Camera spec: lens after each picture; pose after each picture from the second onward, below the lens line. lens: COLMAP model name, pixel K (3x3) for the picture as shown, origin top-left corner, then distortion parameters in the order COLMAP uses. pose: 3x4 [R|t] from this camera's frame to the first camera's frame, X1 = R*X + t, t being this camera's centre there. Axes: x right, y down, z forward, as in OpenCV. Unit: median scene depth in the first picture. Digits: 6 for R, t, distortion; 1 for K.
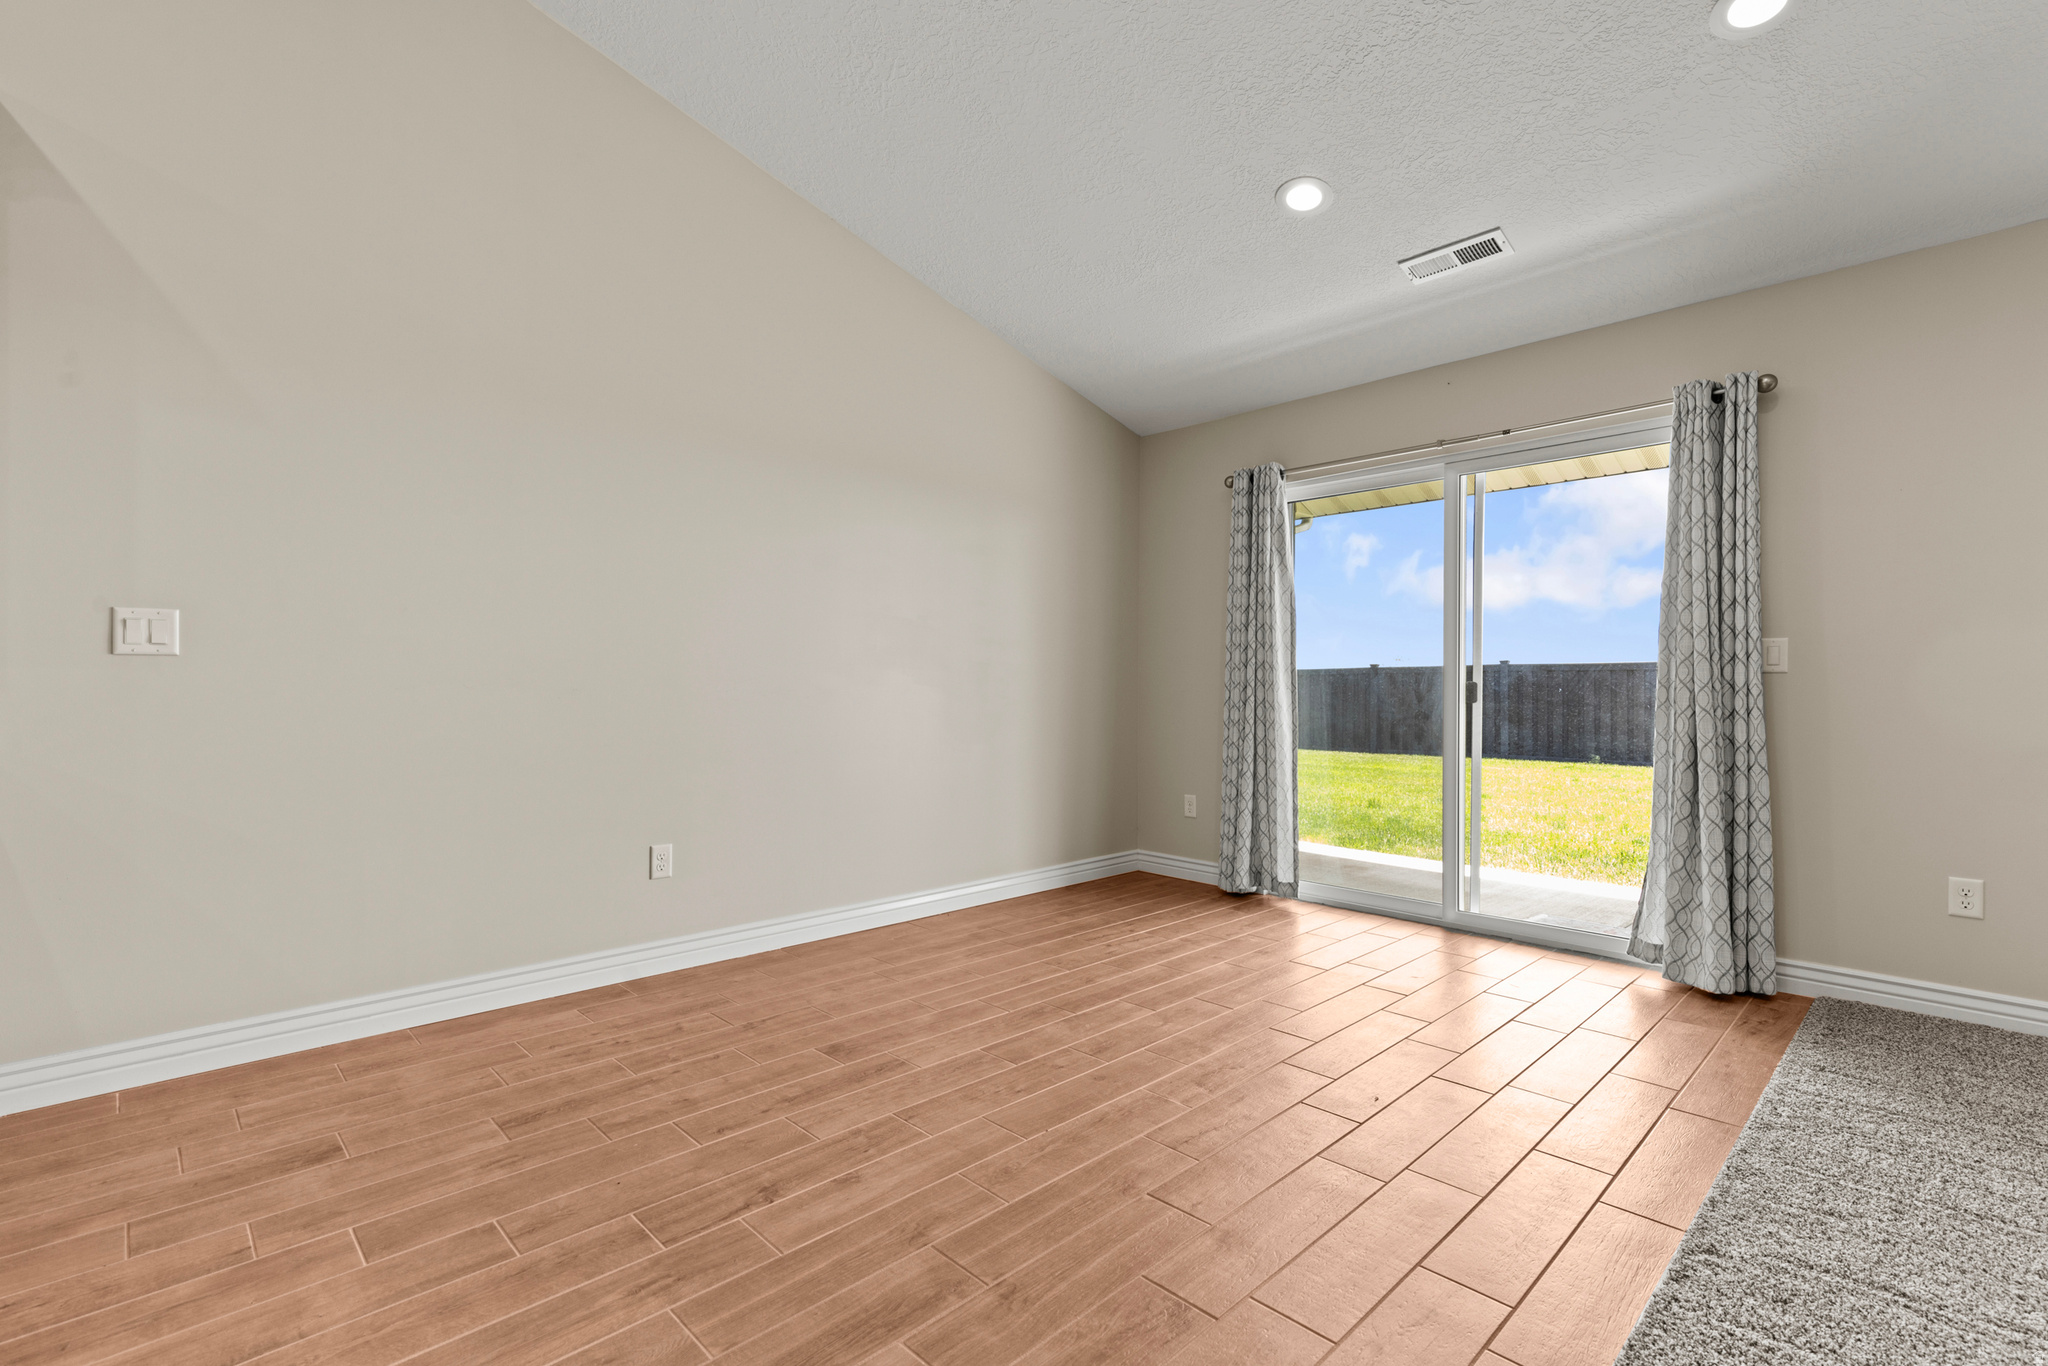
lens RADIAL K [[895.6, 0, 1032.9], [0, 895.6, 684.6], [0, 0, 1]] dist [0.006980, -0.001557]
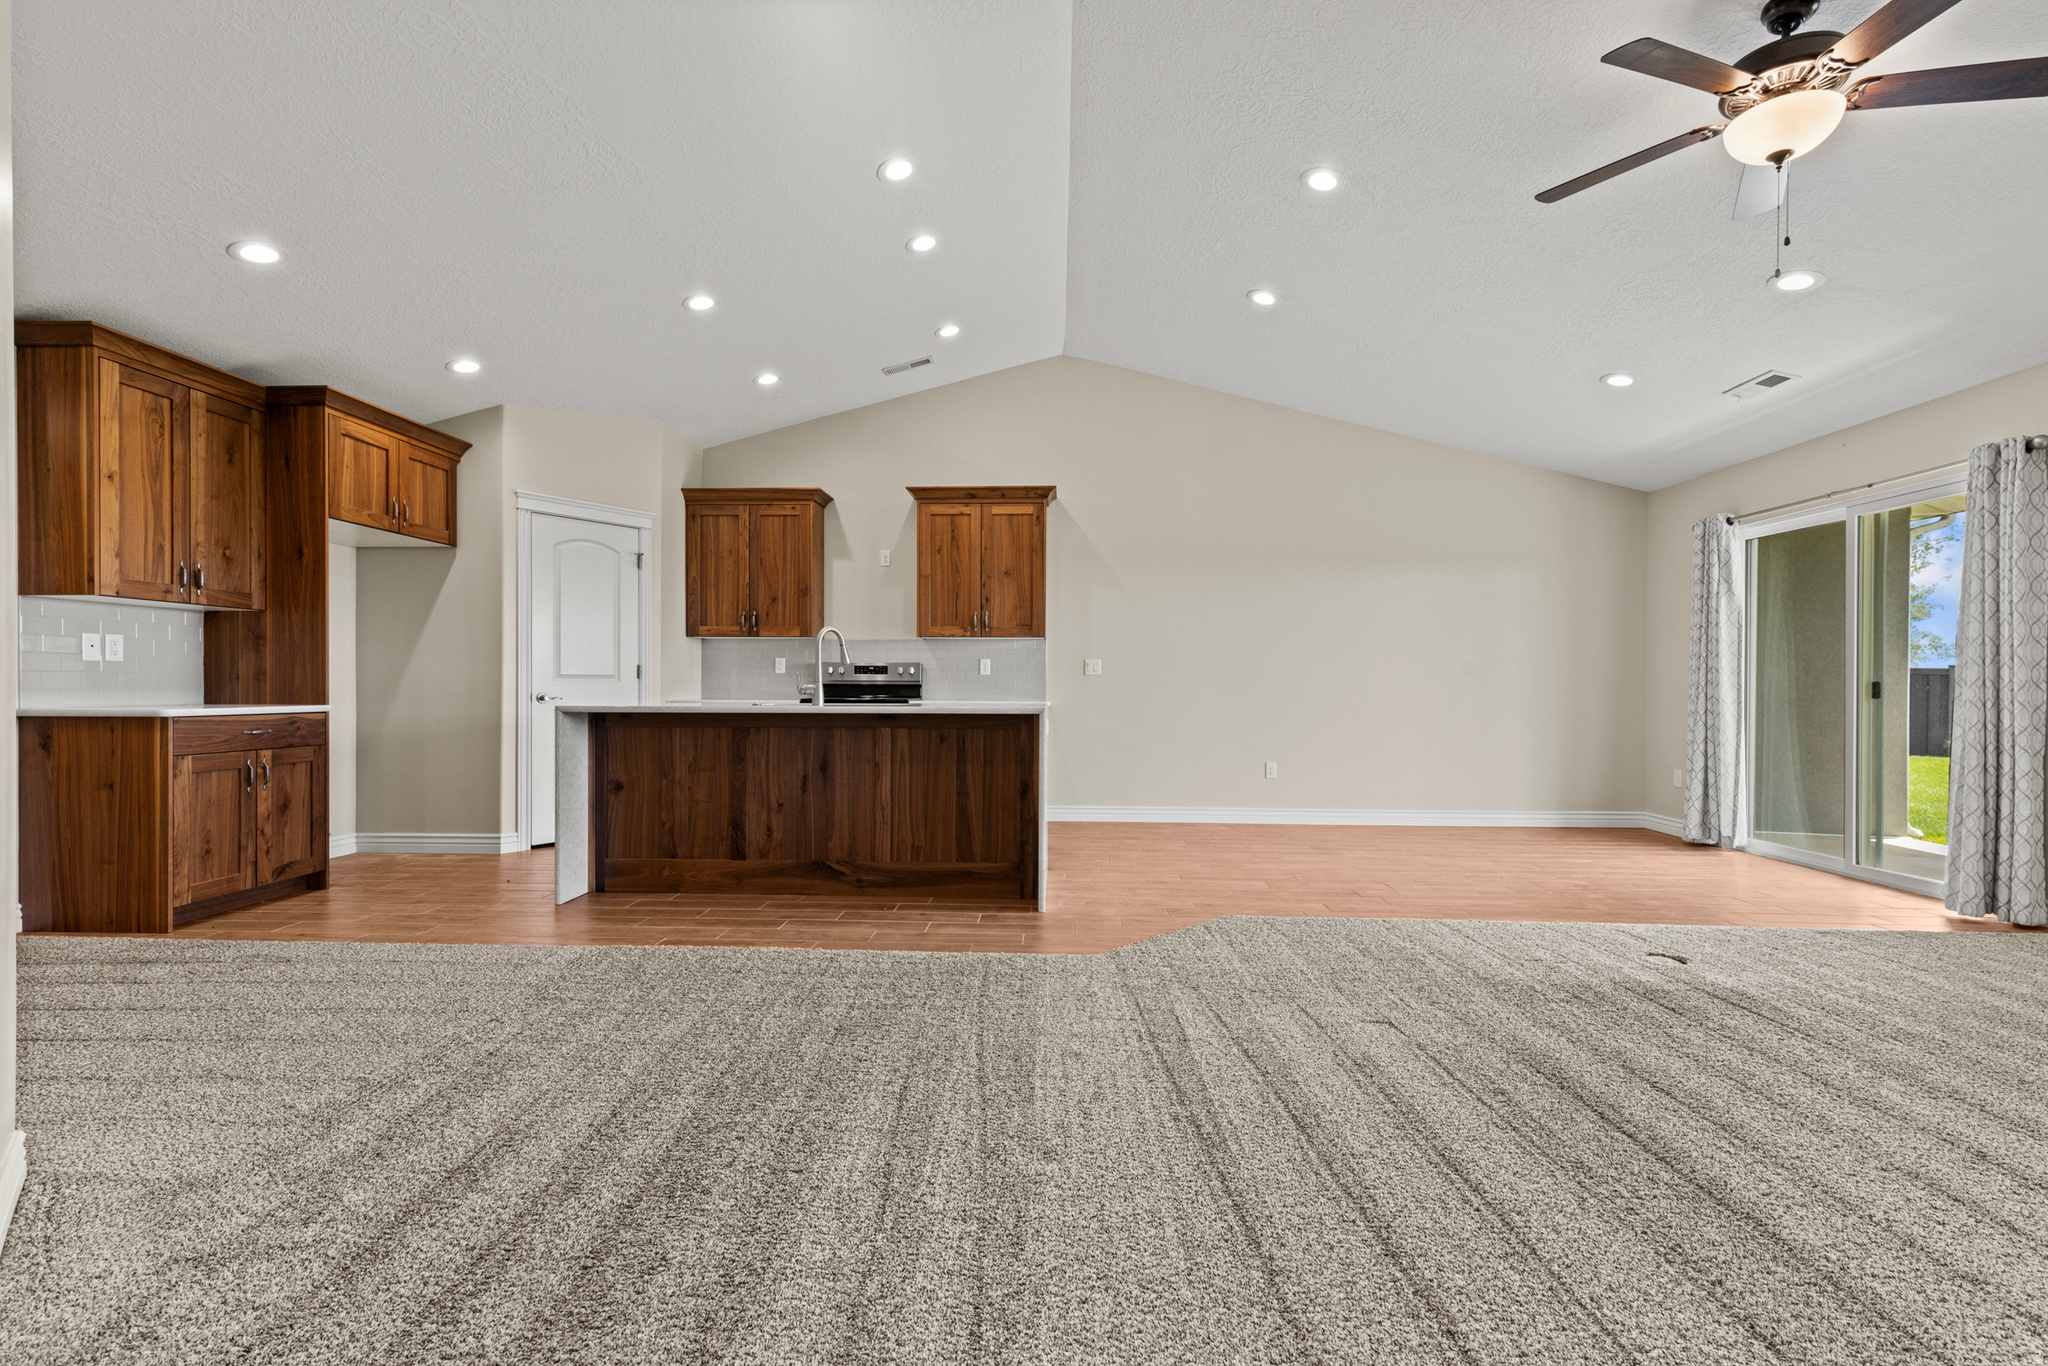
lens RADIAL K [[895.6, 0, 963.7], [0, 895.6, 706.7], [0, 0, 1]] dist [0.006980, -0.001557]
pose [[0.634198, 0.016917, -0.772986, 0.656232], [-0.001118, 0.999780, 0.020963, 0.008222], [0.773170, -0.012431, 0.634077, -0.761971]]
